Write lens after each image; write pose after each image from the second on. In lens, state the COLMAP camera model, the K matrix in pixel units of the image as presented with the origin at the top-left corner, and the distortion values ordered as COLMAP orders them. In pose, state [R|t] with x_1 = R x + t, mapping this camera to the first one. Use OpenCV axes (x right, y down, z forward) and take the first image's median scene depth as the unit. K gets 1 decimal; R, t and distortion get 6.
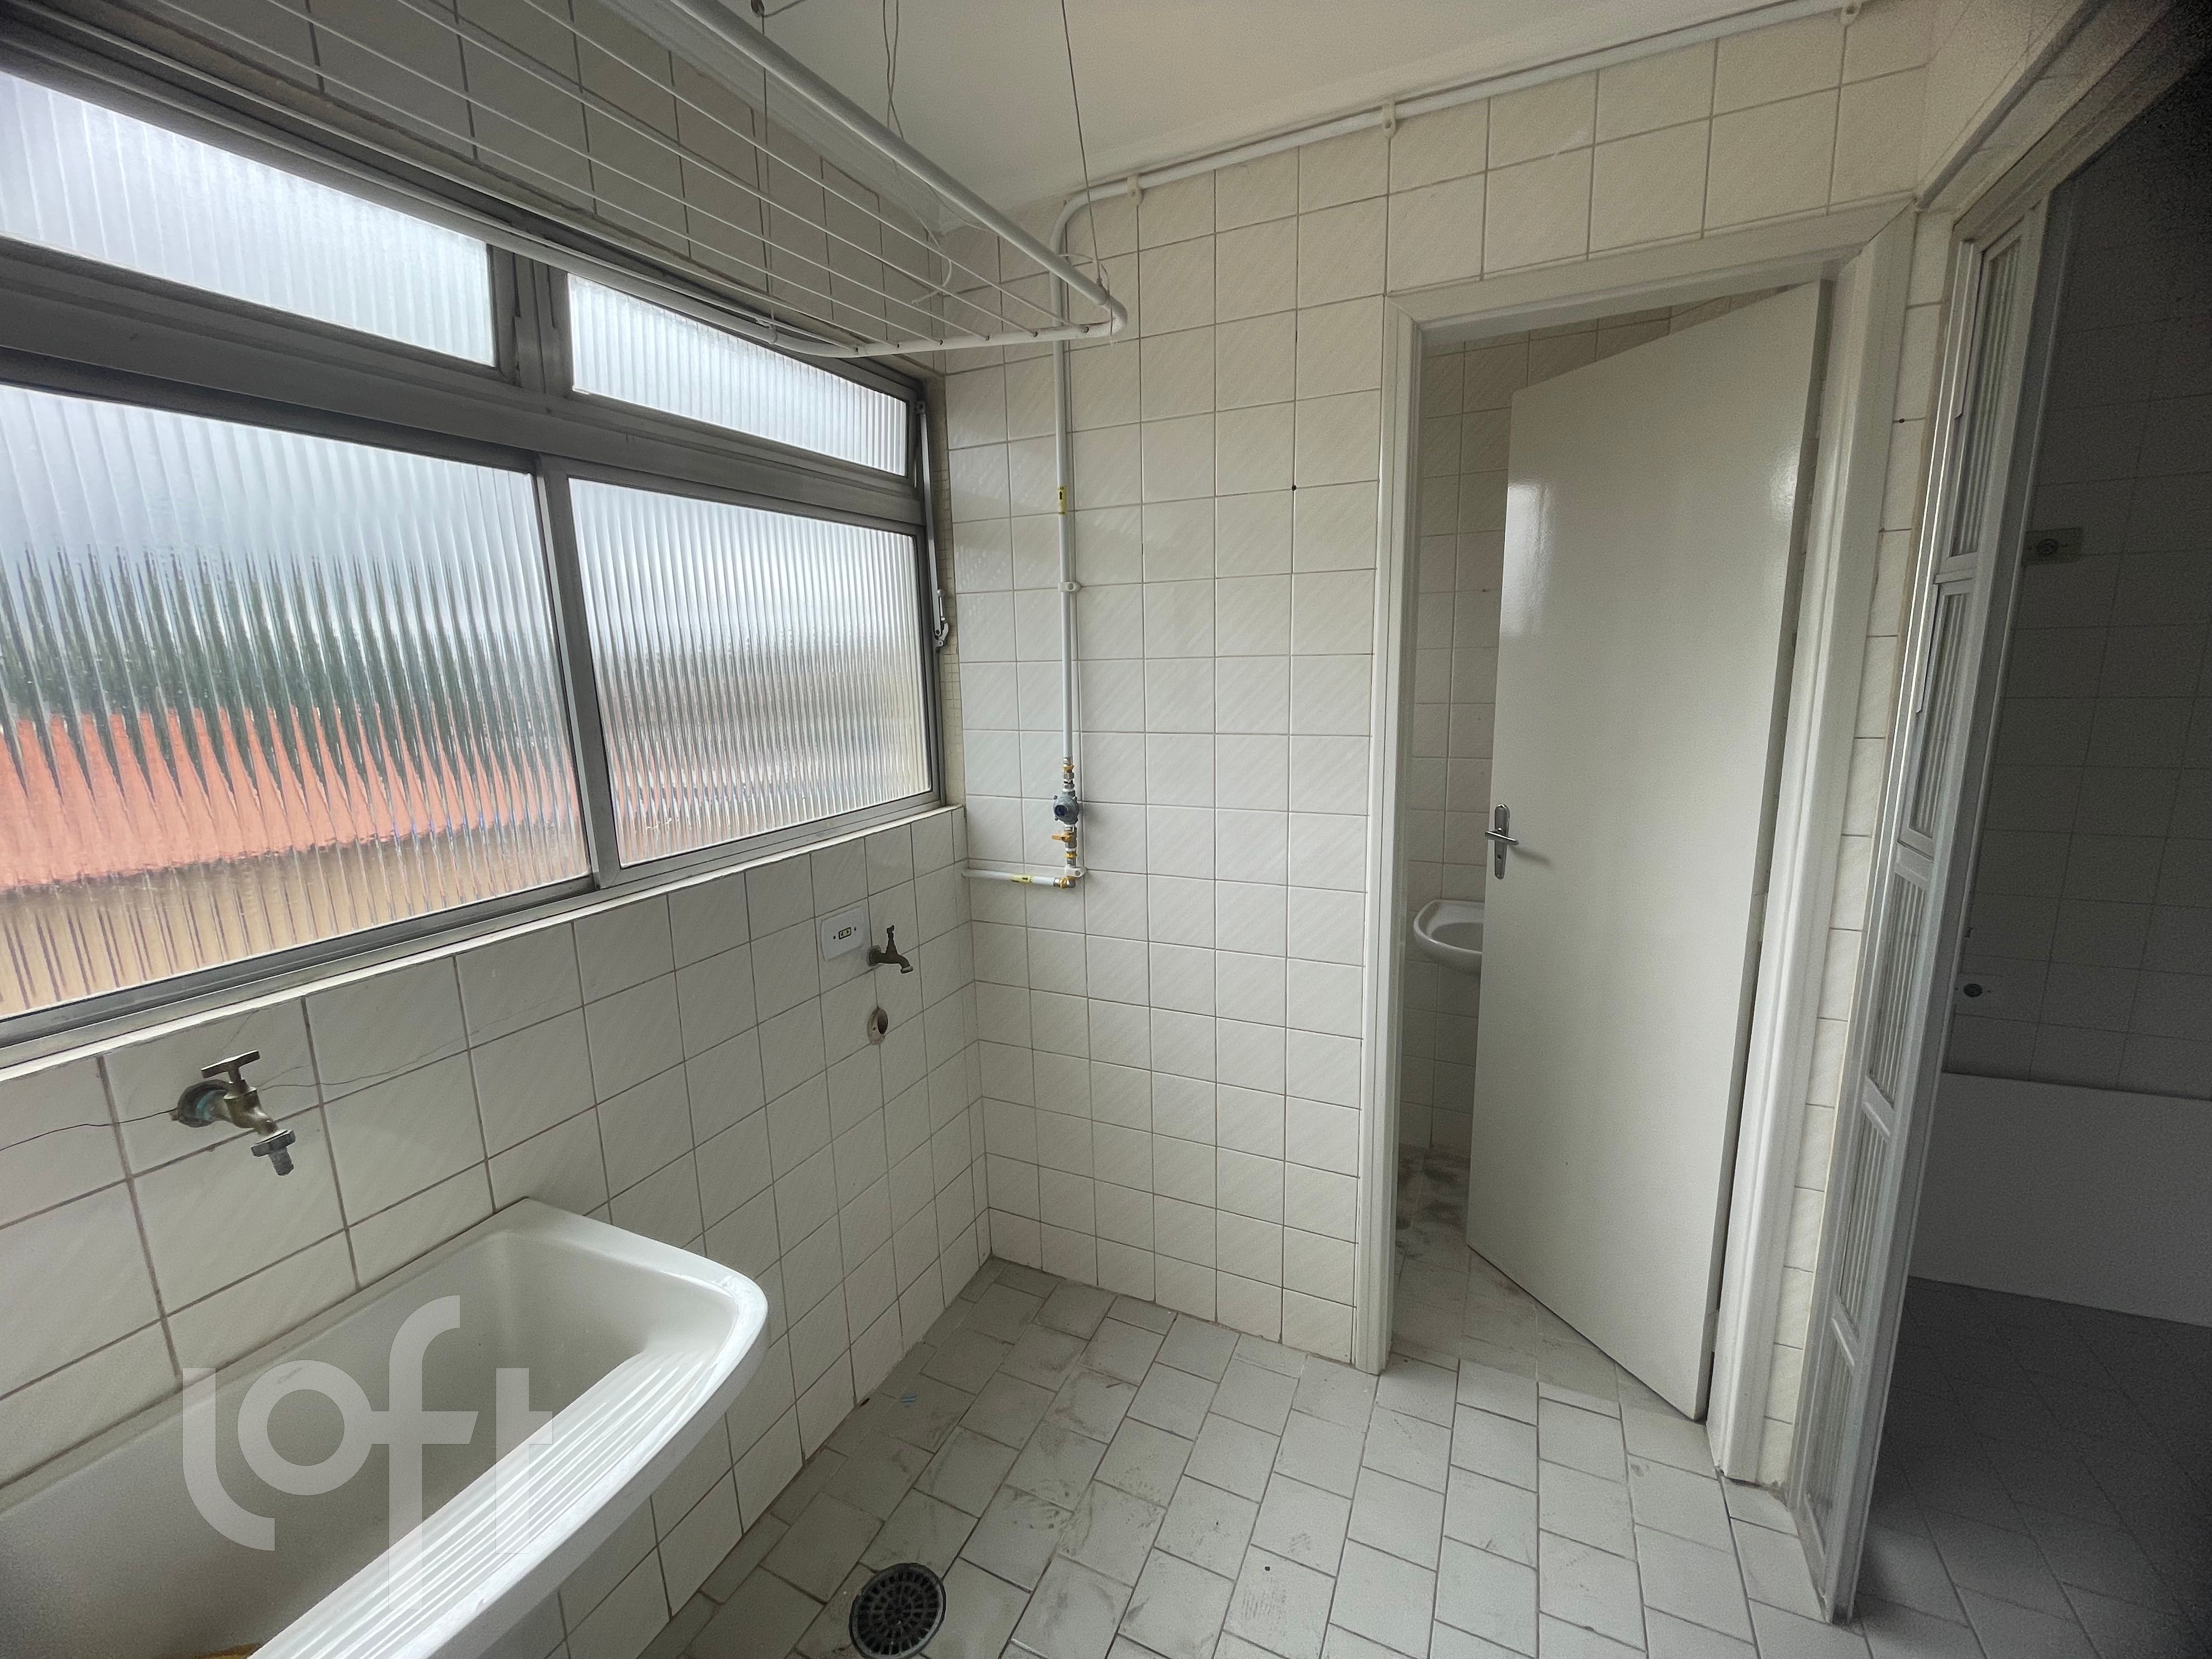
lens RADIAL K [[903.4, 0, 1104.1], [0, 903.4, 826.4], [0, 0, 1]] dist [0.001751, 0.000592]
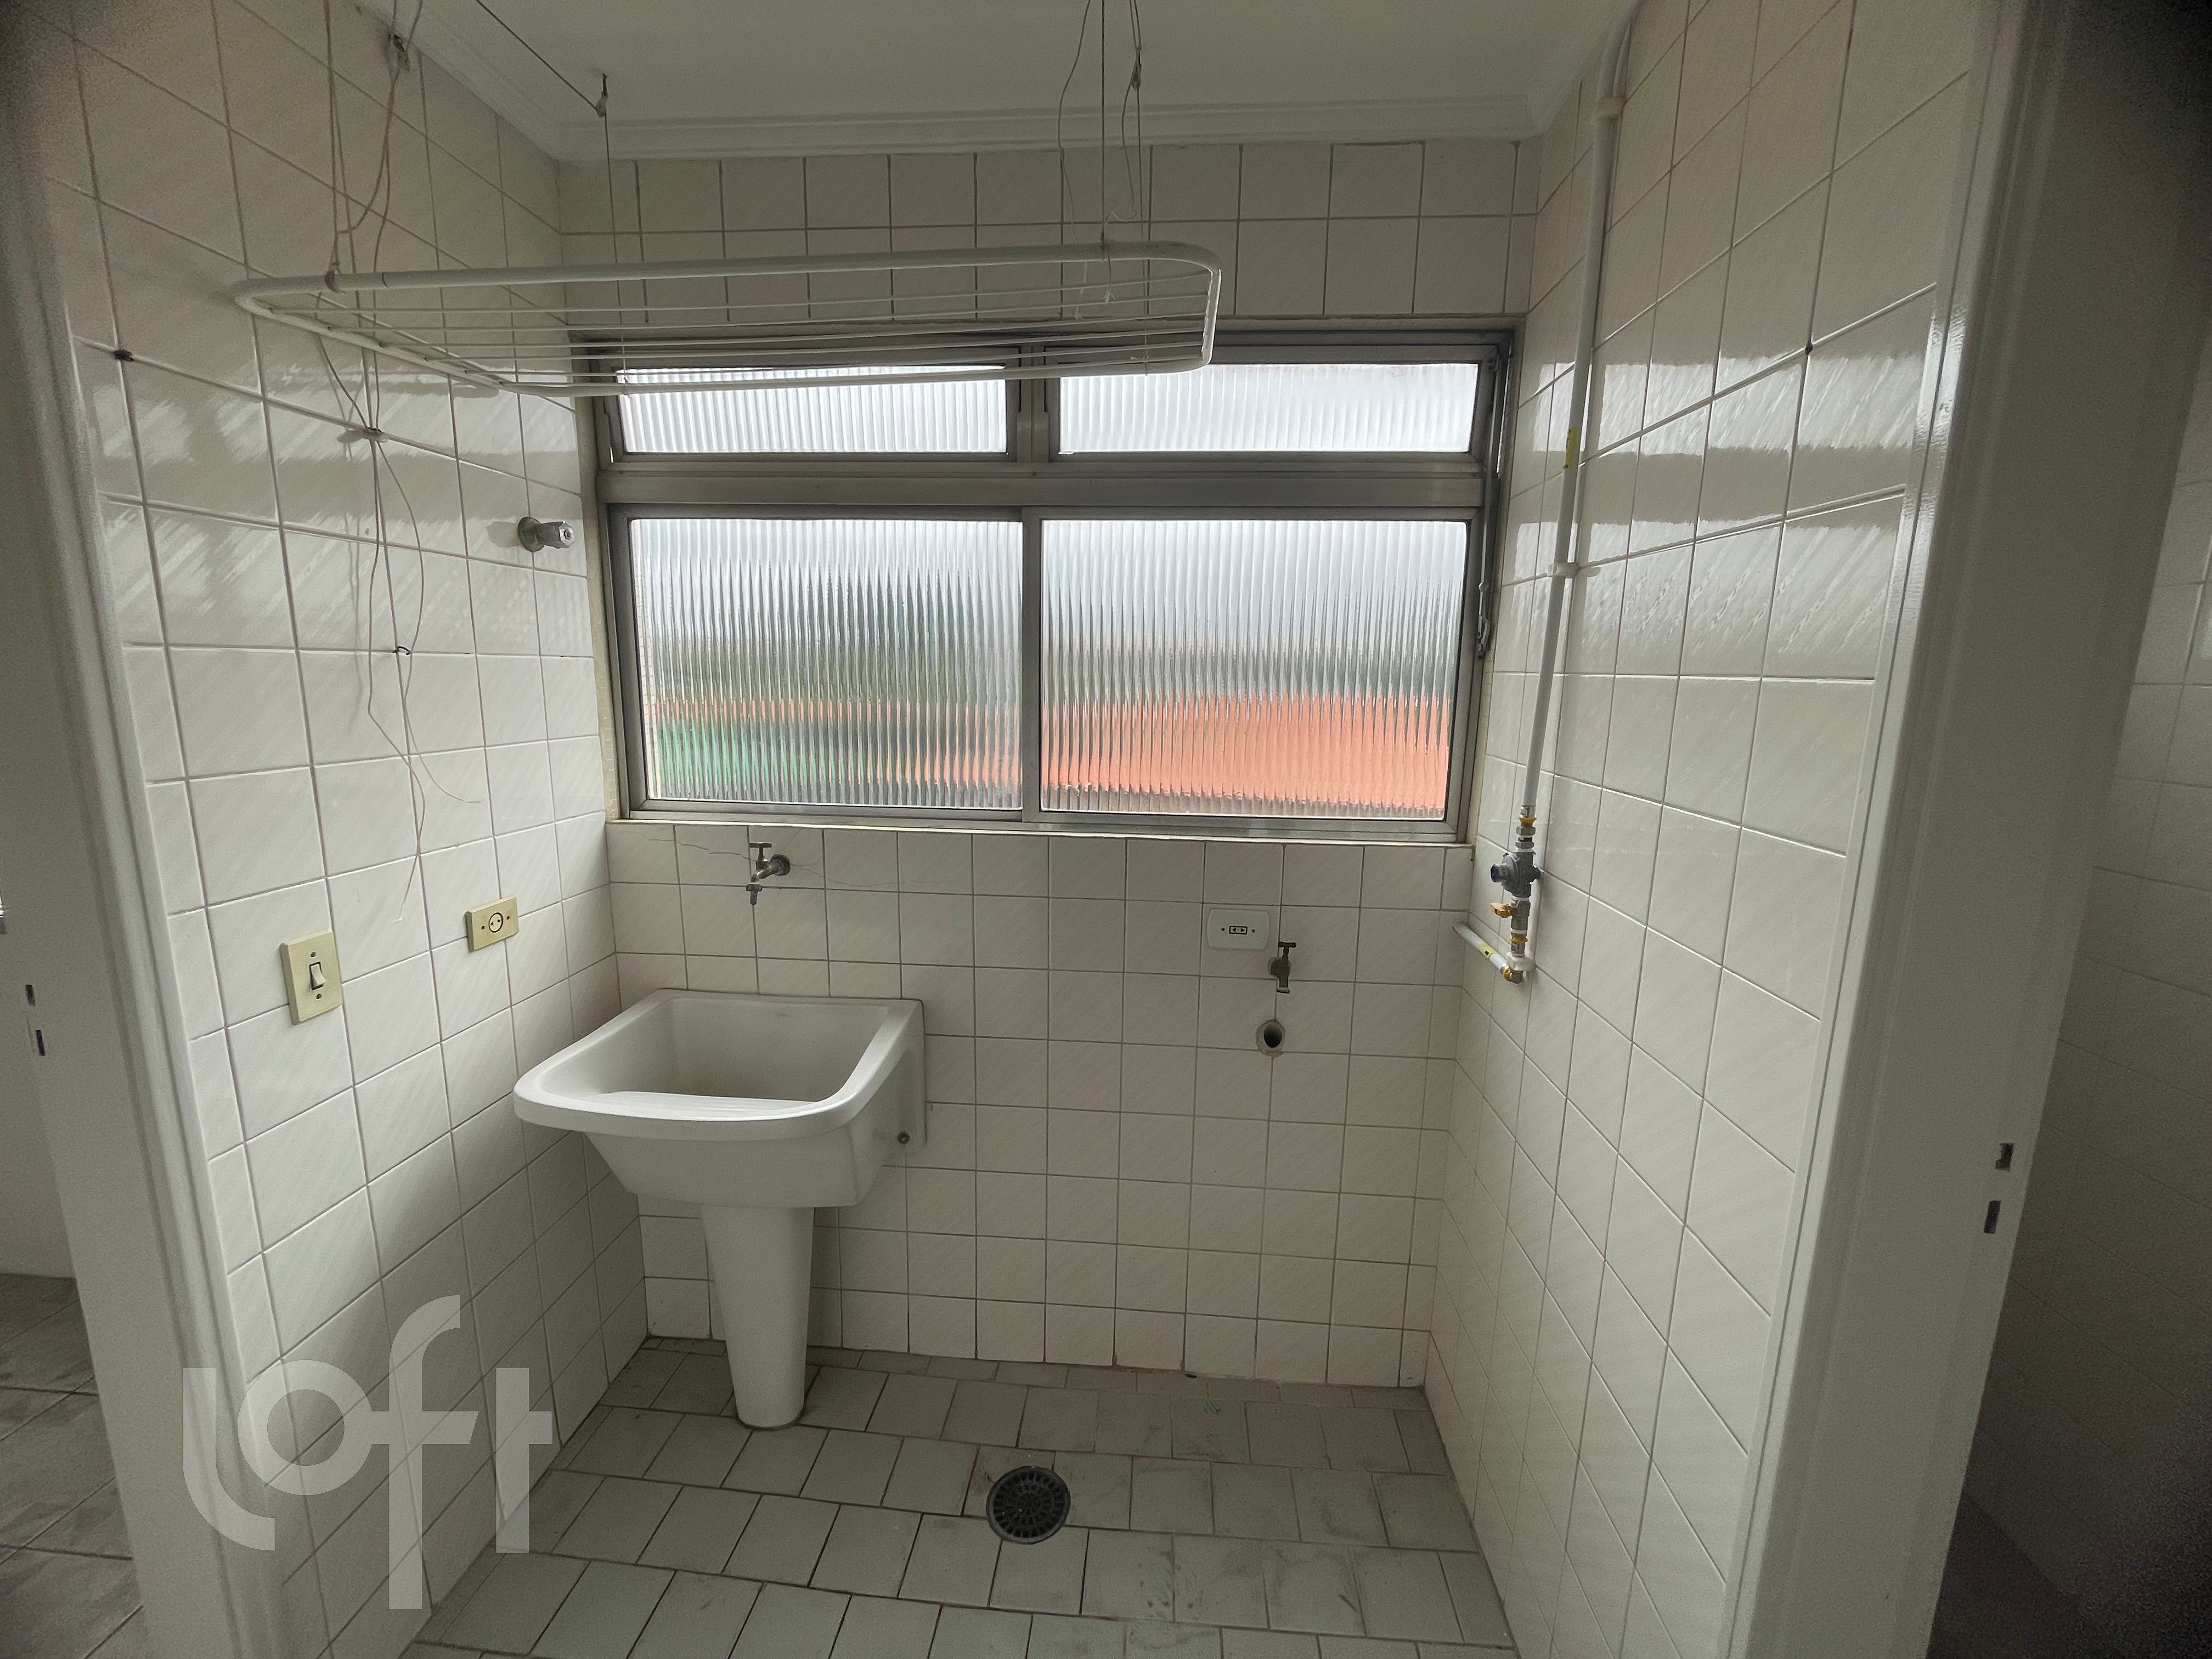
lens RADIAL K [[894.2, 0, 1101.7], [0, 894.2, 827.8], [0, 0, 1]] dist [-0.000442, 0.000461]
pose [[0.354034, 0.192368, -0.915234, 0.539335], [-0.200680, 0.971448, 0.126555, -0.087063], [0.913448, 0.138865, 0.382531, 0.445073]]
